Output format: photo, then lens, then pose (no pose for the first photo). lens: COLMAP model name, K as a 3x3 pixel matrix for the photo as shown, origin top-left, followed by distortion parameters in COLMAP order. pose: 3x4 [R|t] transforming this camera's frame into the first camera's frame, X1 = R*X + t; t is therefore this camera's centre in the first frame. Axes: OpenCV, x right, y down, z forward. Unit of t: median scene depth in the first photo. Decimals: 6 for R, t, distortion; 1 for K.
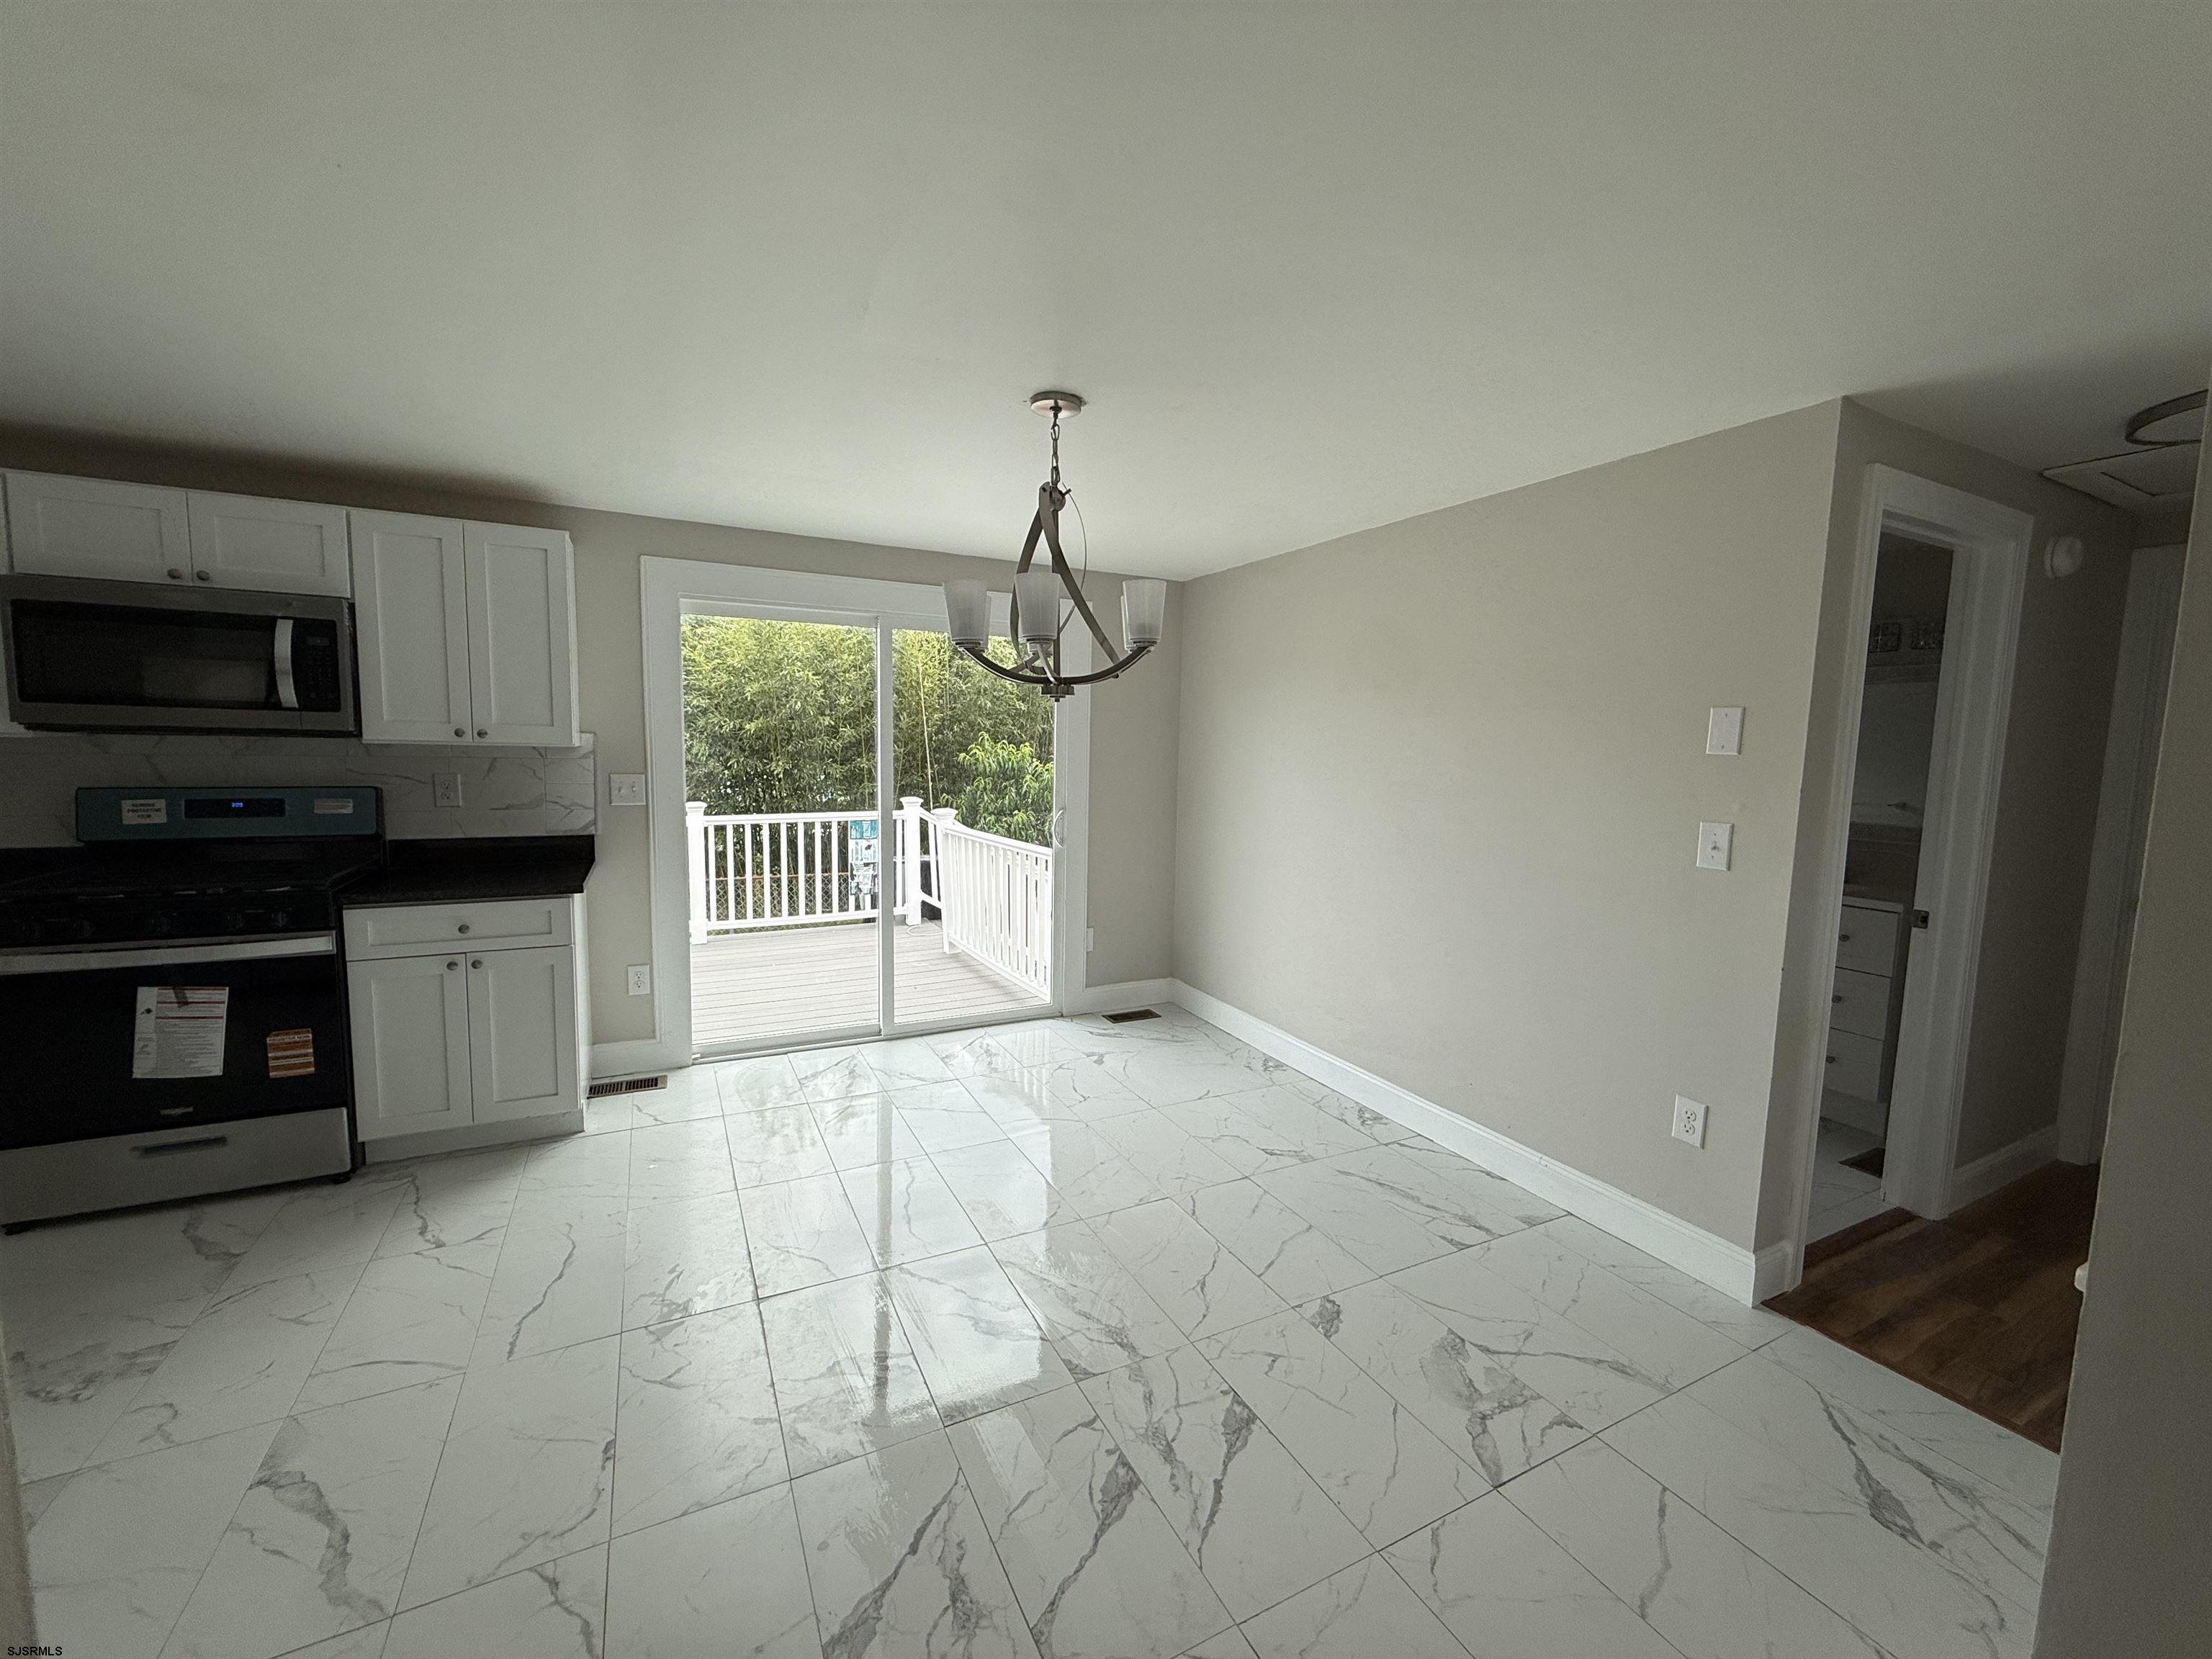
lens RADIAL K [[878.7, 0, 1093.4], [0, 878.7, 823.3], [0, 0, 1]] dist [-0.003633, 0.000902]
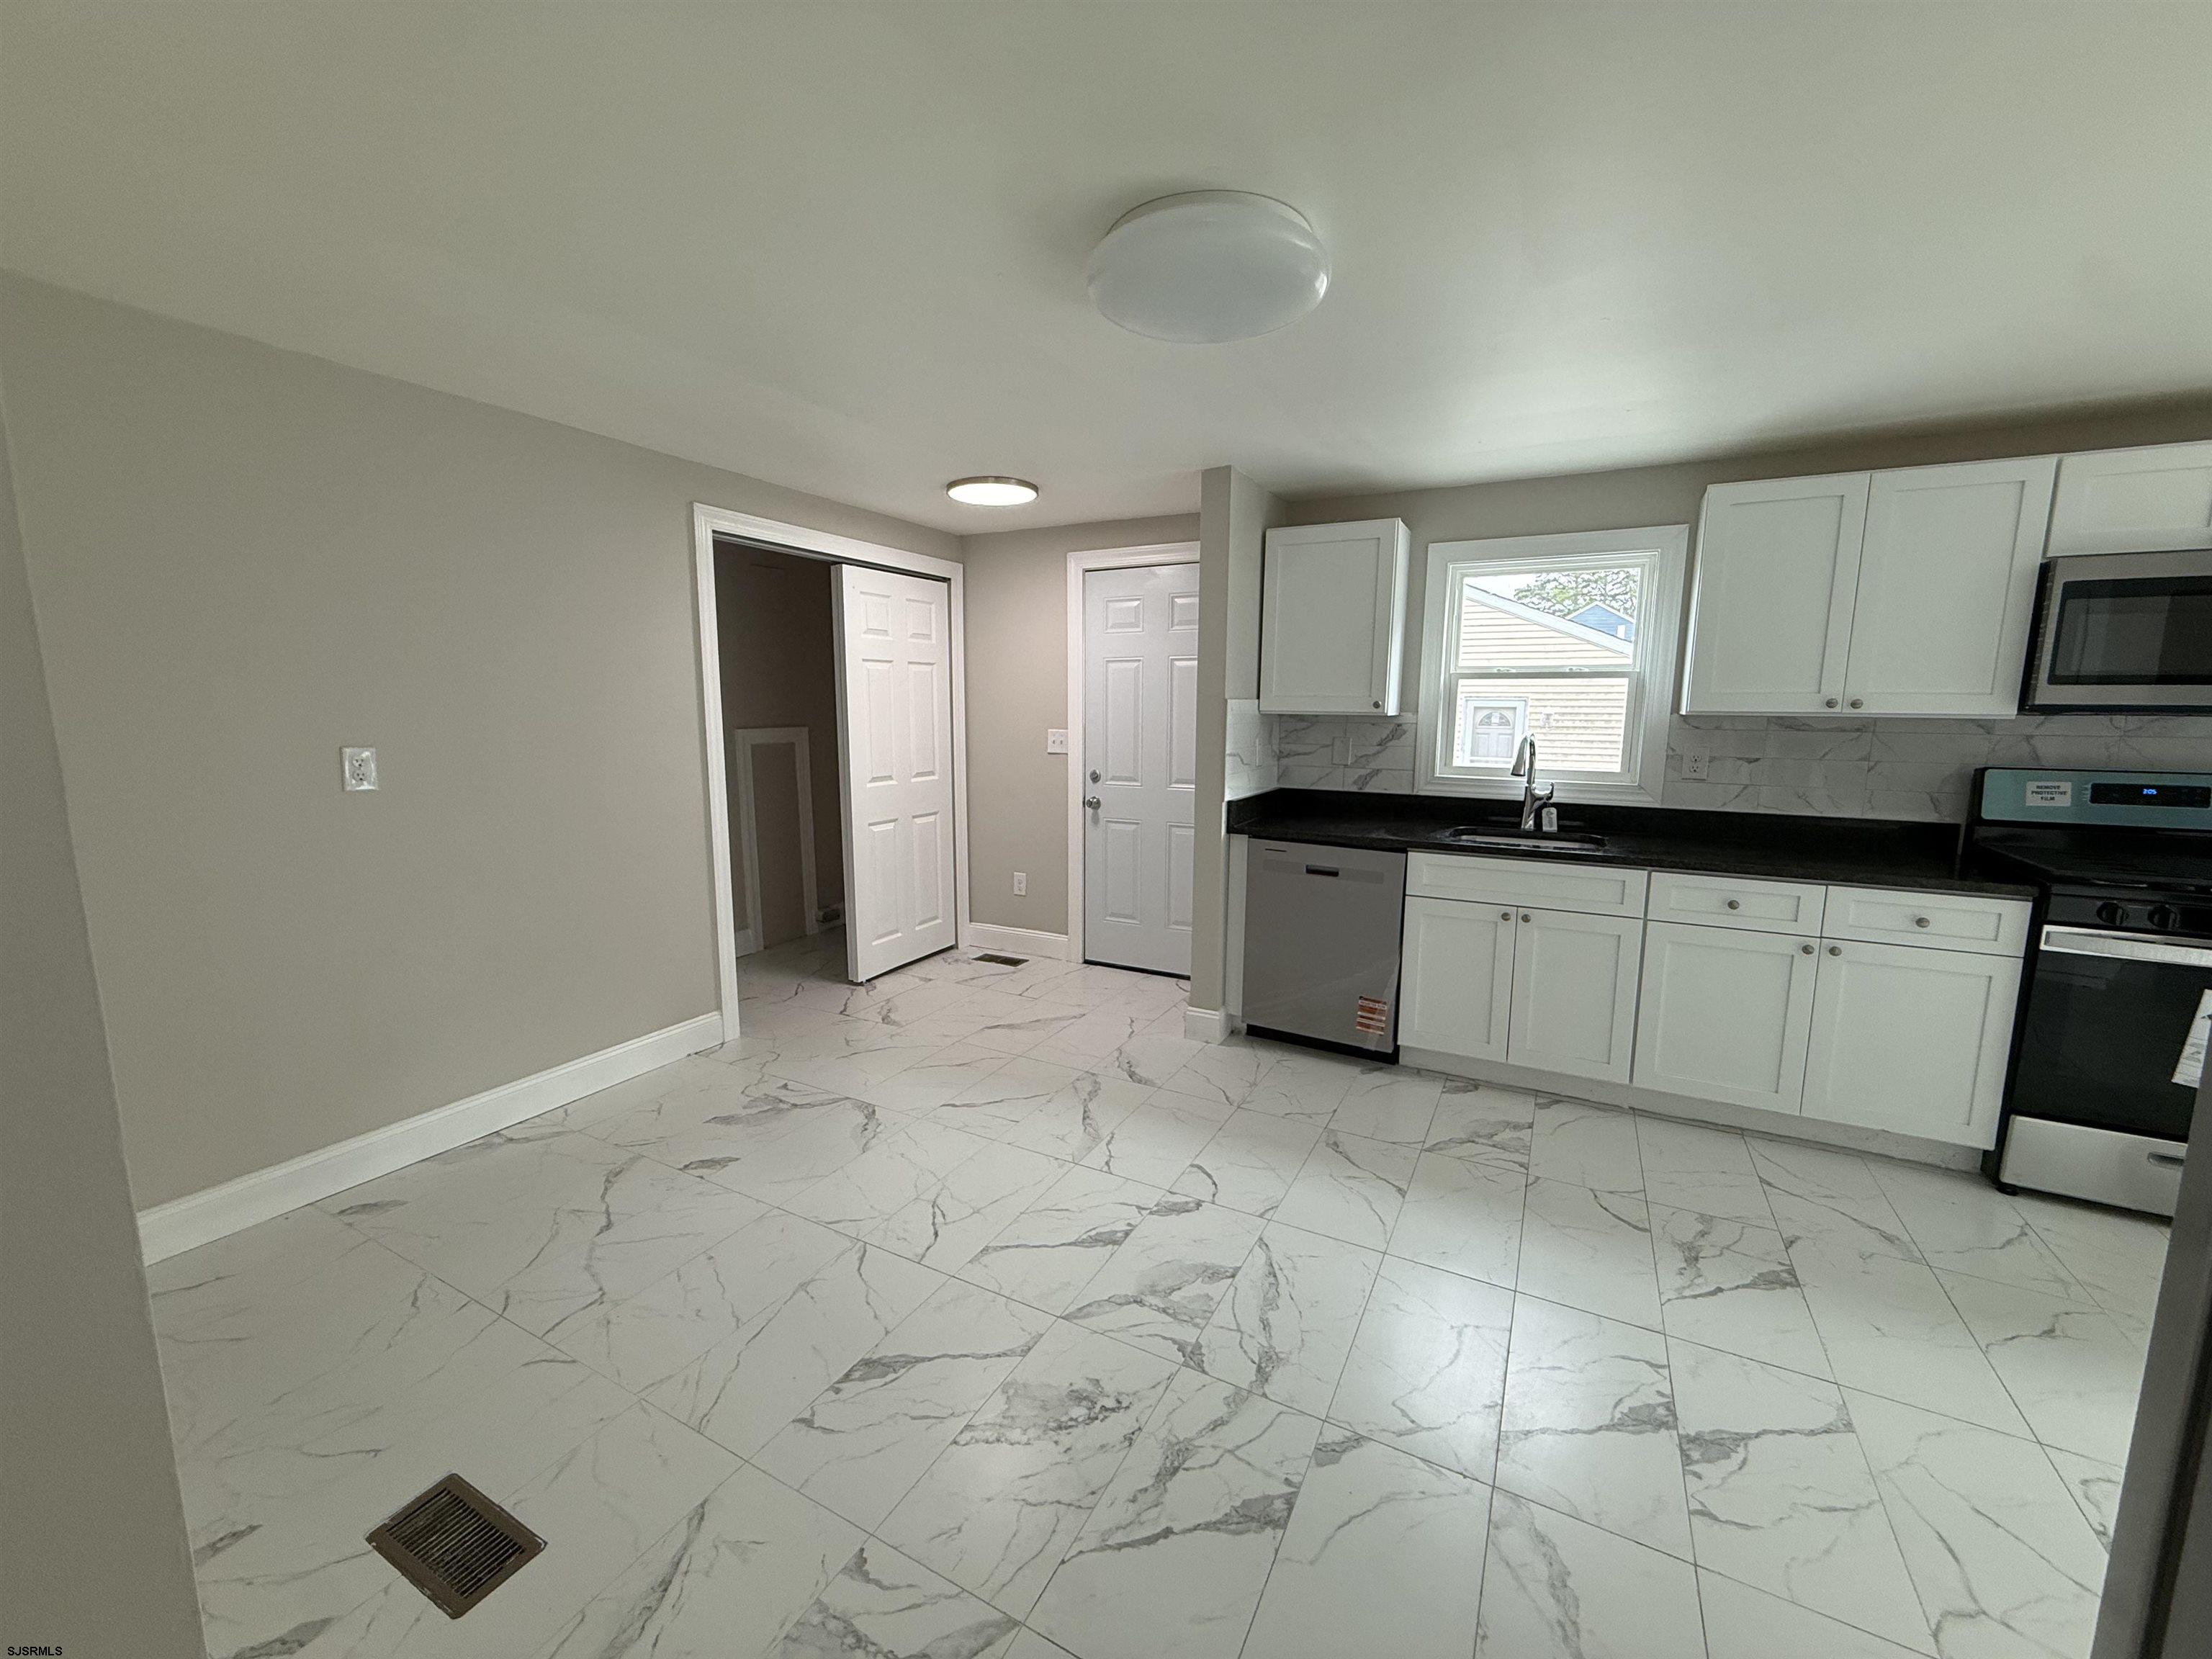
lens RADIAL K [[878.7, 0, 1098.6], [0, 878.7, 832.0], [0, 0, 1]] dist [-0.003633, 0.000902]
pose [[0.565955, 0.102599, -0.818027, -0.889552], [-0.067394, 0.994663, 0.078126, 0.024316], [0.821677, 0.010914, 0.569849, -0.436958]]
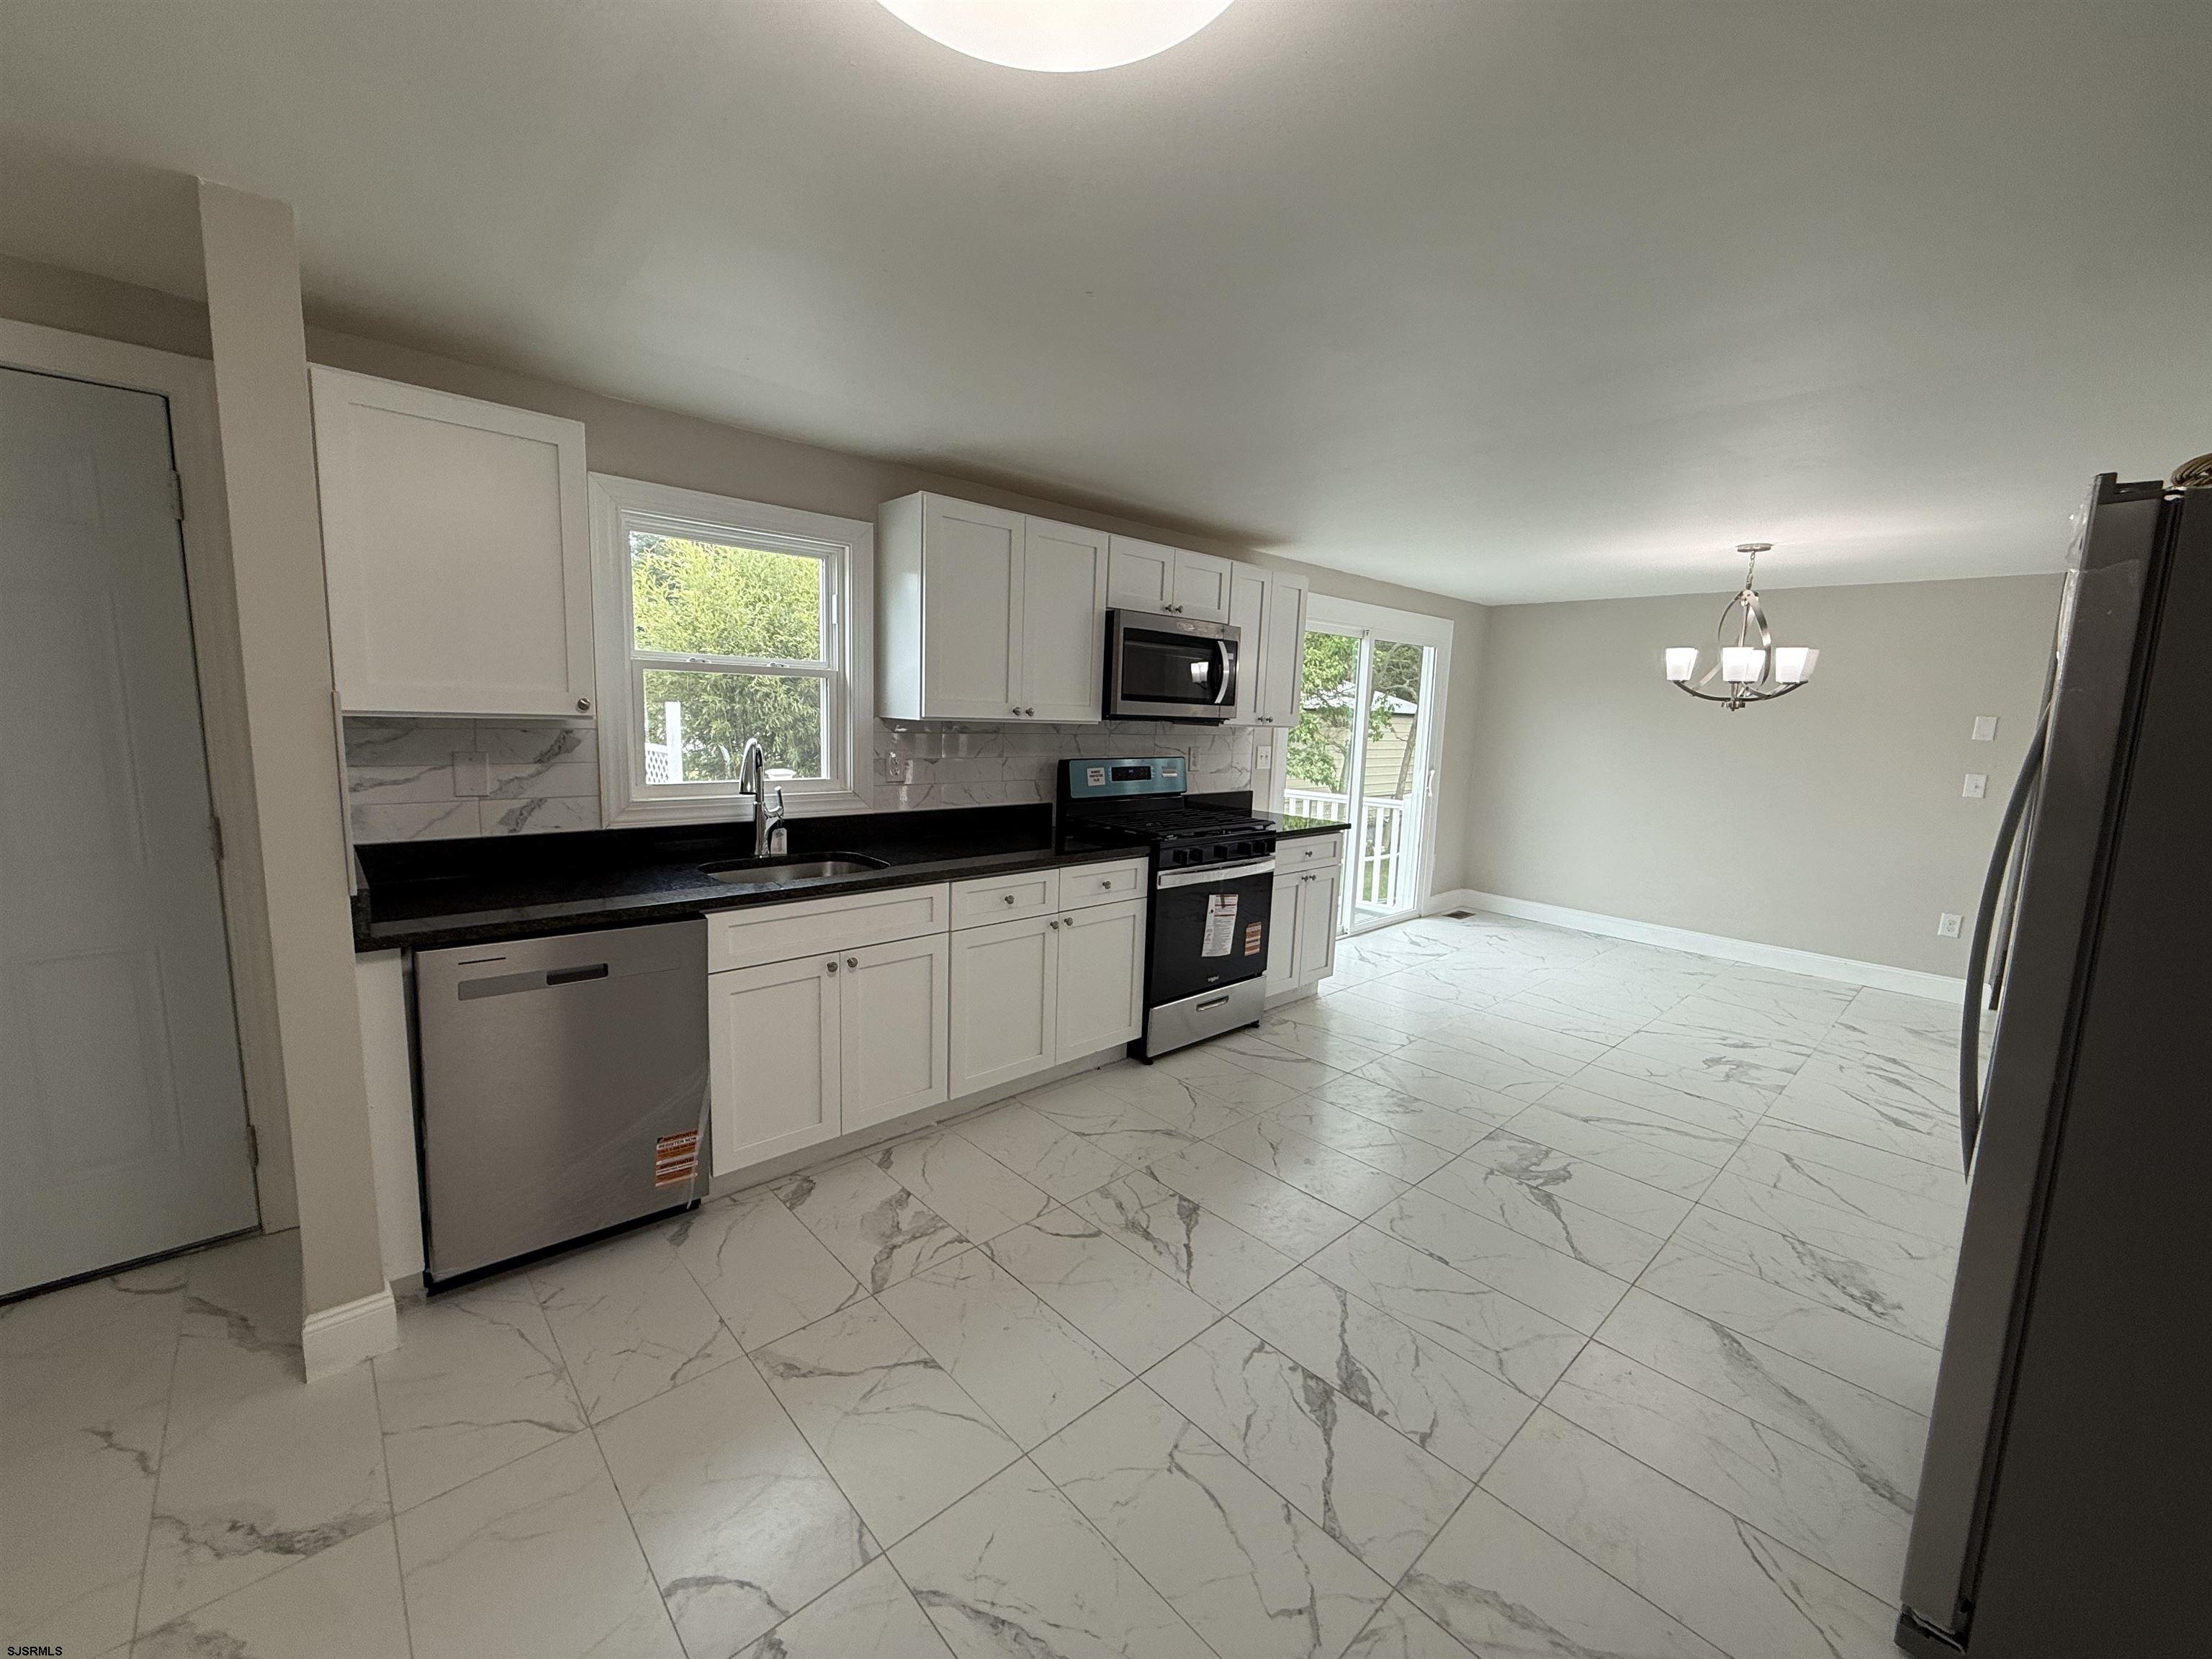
lens RADIAL K [[878.7, 0, 1085.1], [0, 878.7, 827.5], [0, 0, 1]] dist [-0.003633, 0.000902]
pose [[0.964514, -0.025111, 0.262835, -1.481980], [0.011040, 0.998432, 0.054877, -0.009948], [-0.263801, -0.050027, 0.963279, -0.325961]]
